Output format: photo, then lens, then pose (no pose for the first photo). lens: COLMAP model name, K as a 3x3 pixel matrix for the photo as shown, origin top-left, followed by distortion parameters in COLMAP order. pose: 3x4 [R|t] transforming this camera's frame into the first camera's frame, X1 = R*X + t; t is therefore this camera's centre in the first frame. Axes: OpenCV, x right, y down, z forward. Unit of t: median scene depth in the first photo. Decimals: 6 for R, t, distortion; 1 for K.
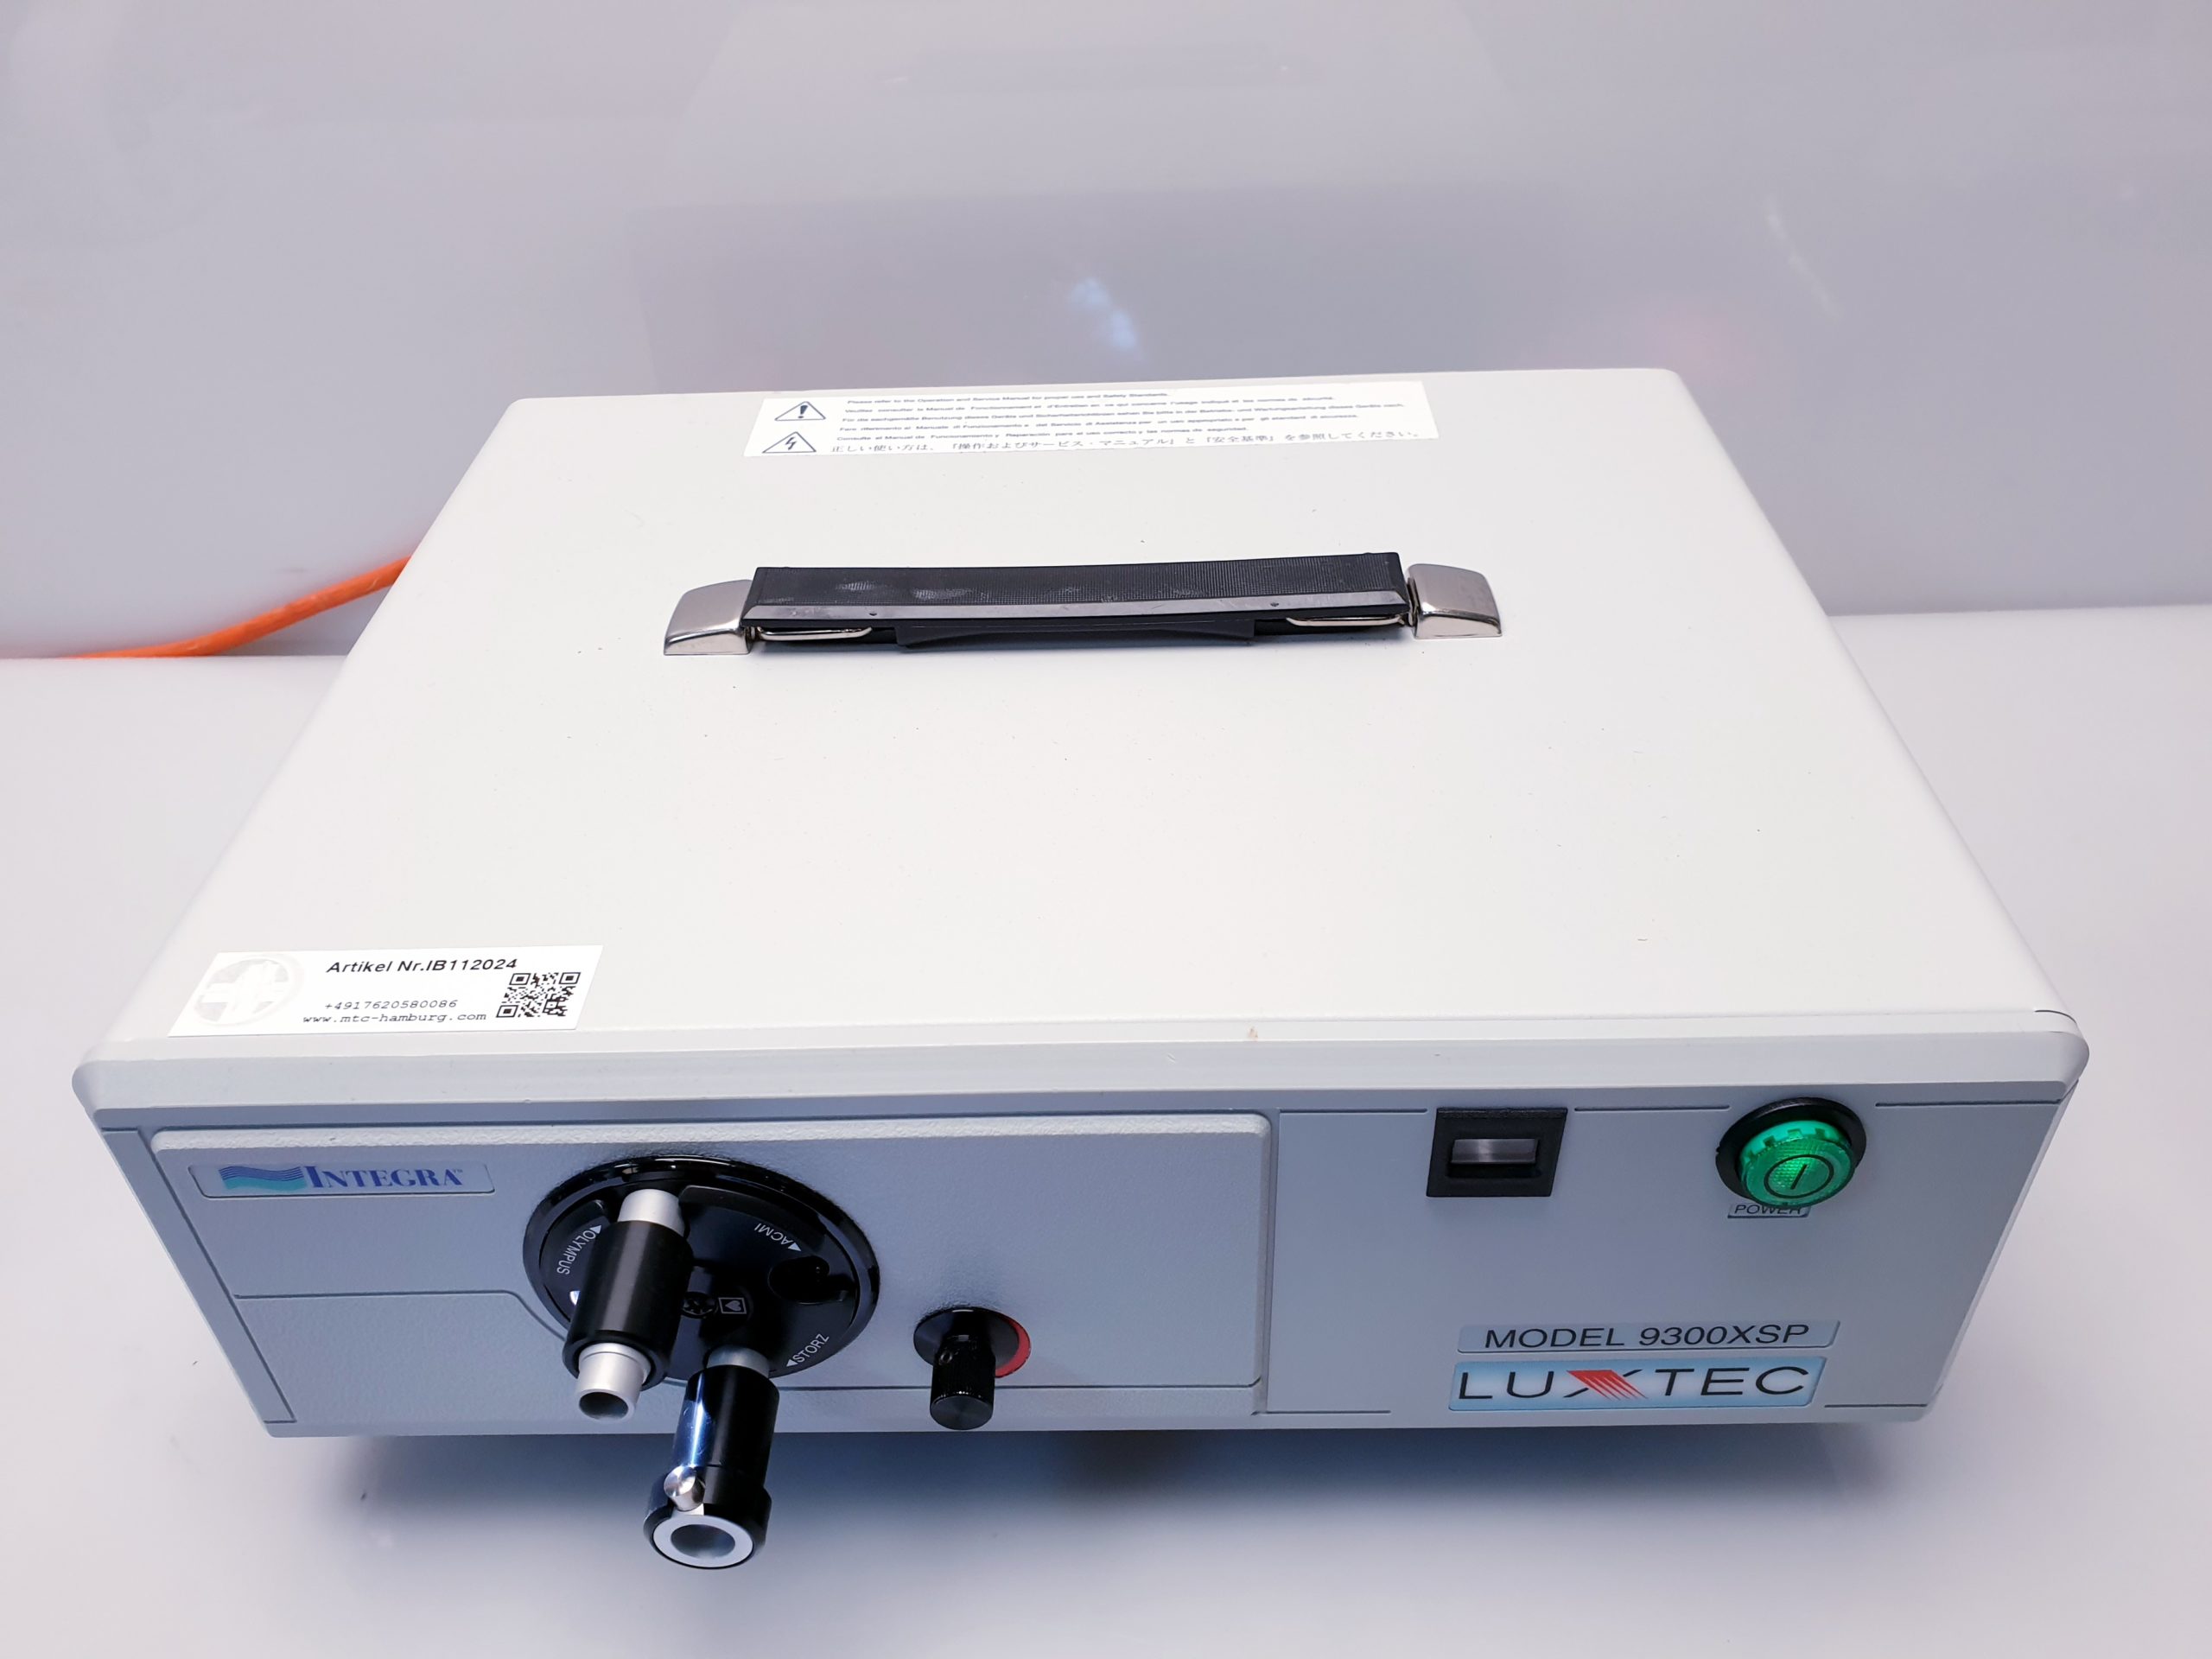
lens RADIAL K [[1753.2, 0, 1106.0], [0, 1753.2, 829.5], [0, 0, 1]] dist [0.003855, -0.094442]
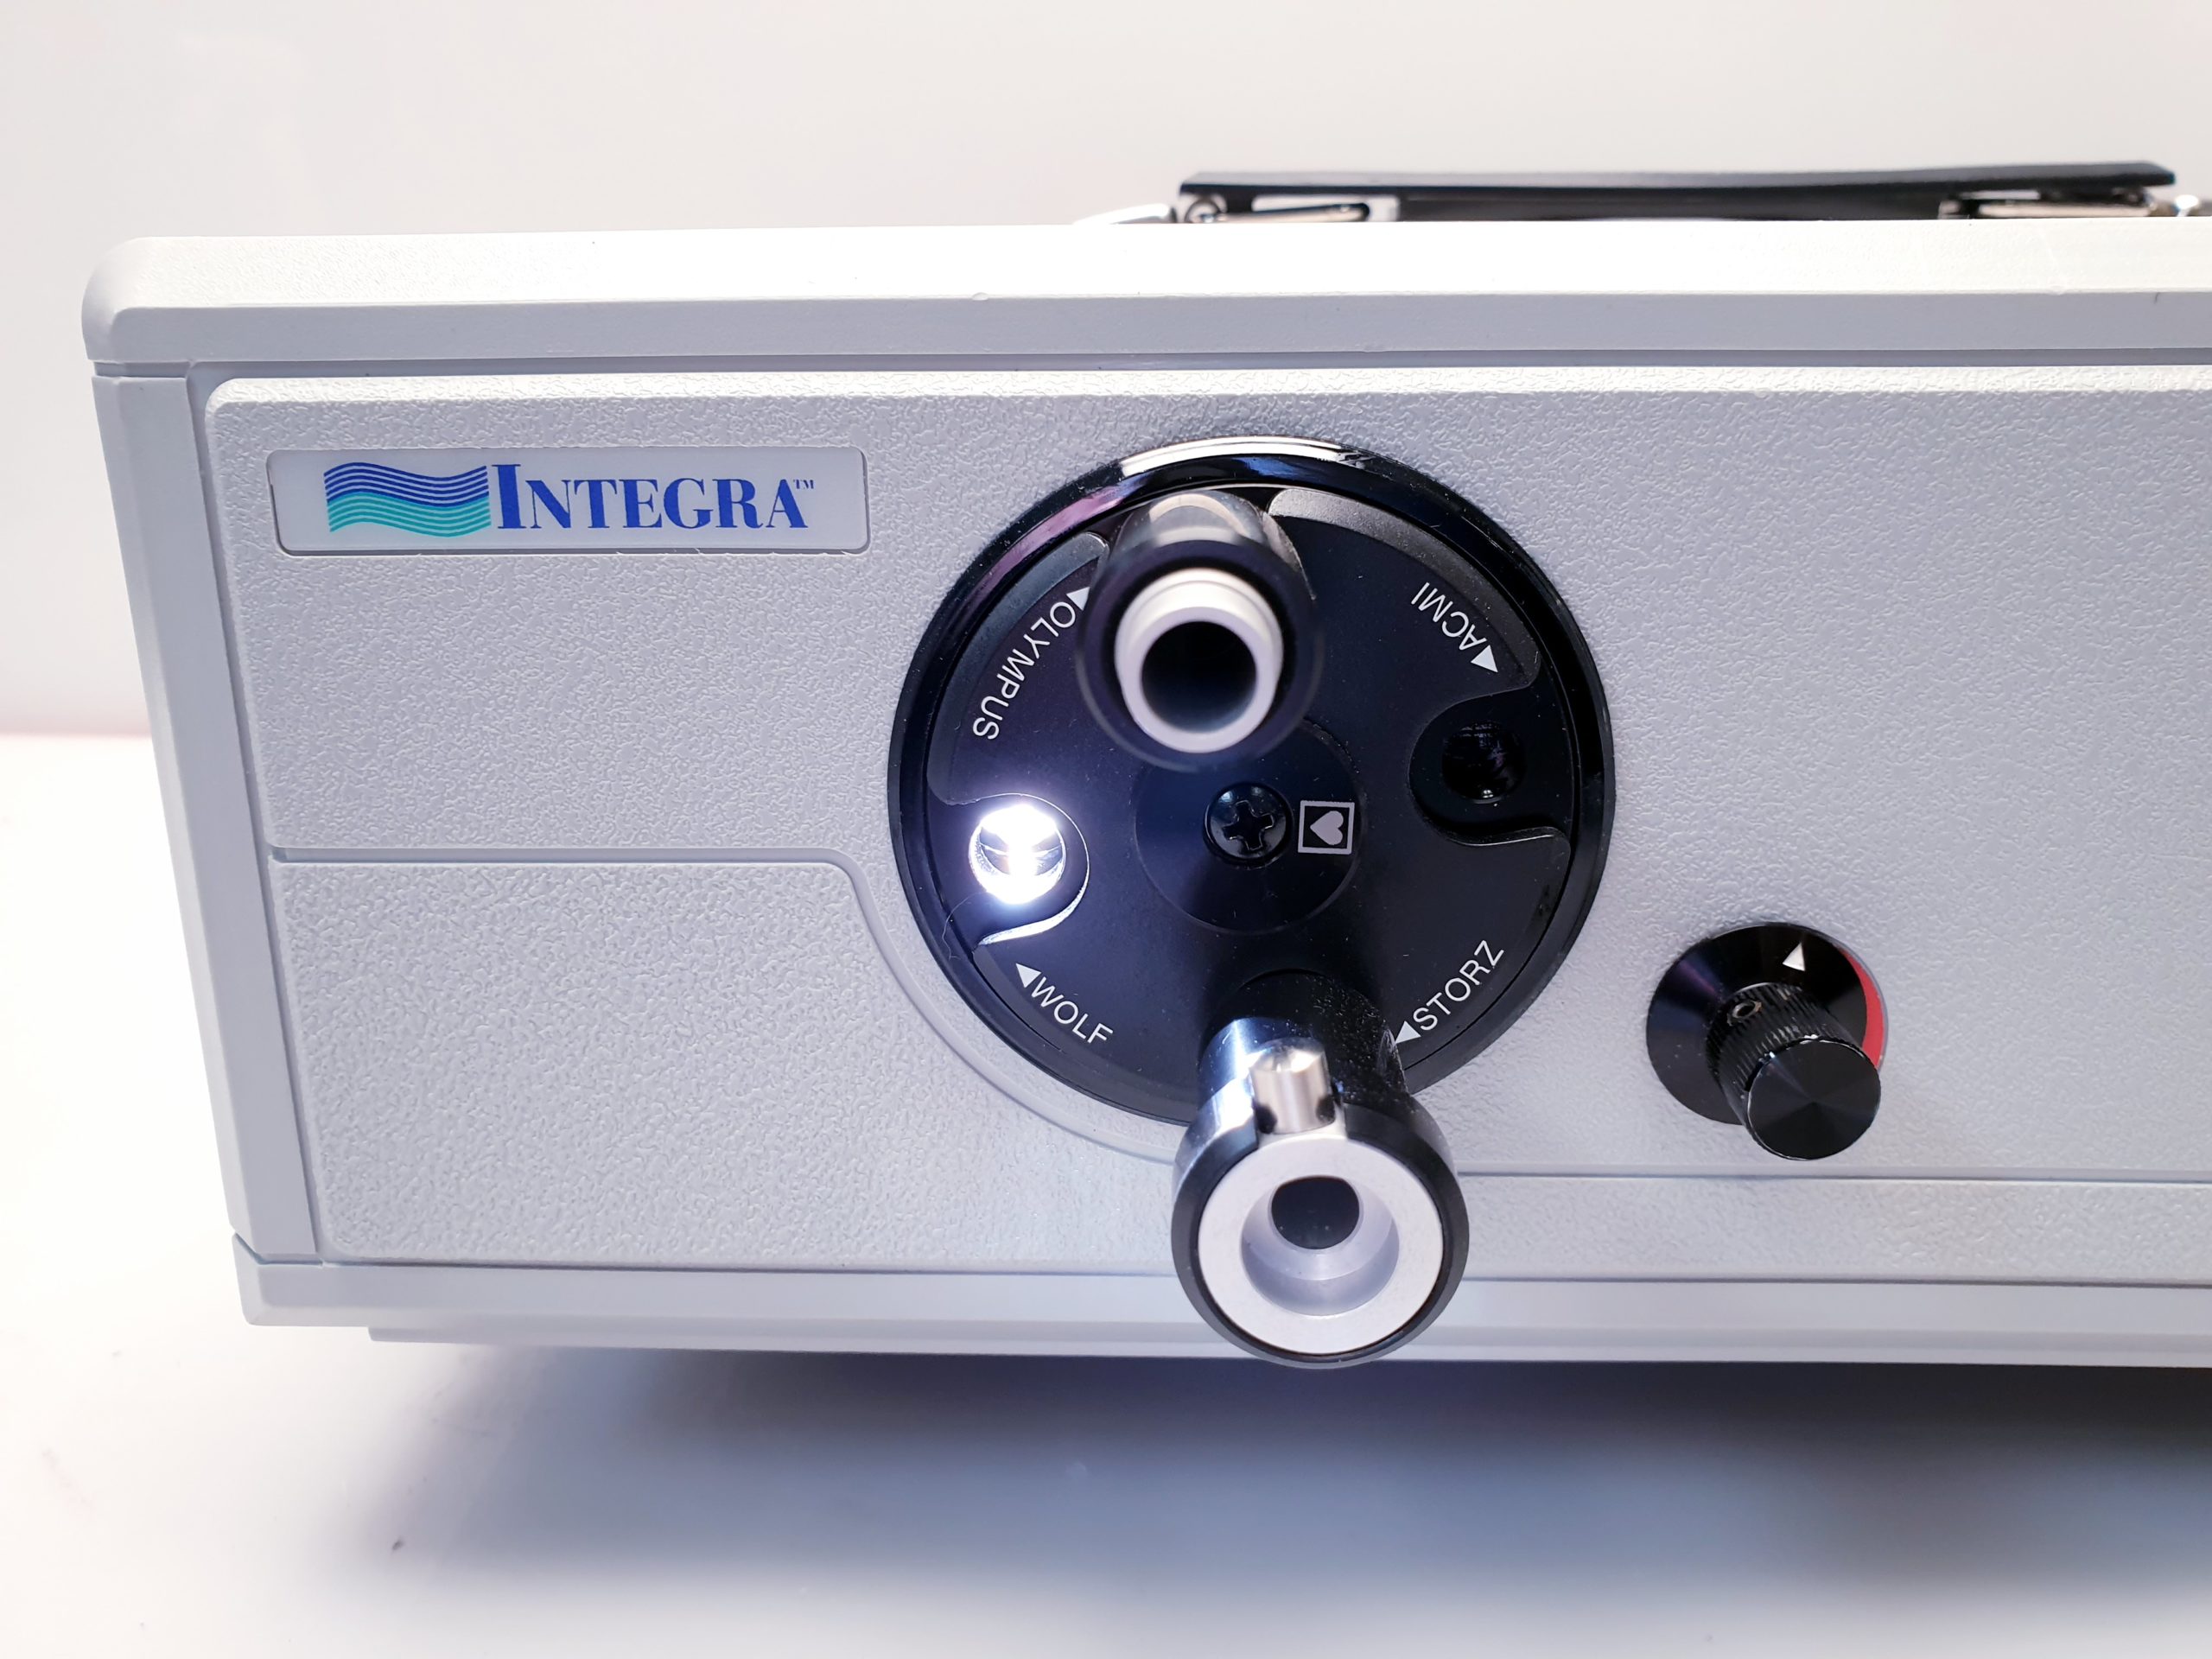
lens RADIAL K [[1857.3, 0, 1140.9], [0, 1857.3, 824.3], [0, 0, 1]] dist [-0.012827, -0.050694]
pose [[0.999032, 0.026823, -0.034856, -0.254482], [-0.037240, 0.937537, -0.345886, 0.459171], [0.023401, 0.346849, 0.937629, 0.546007]]
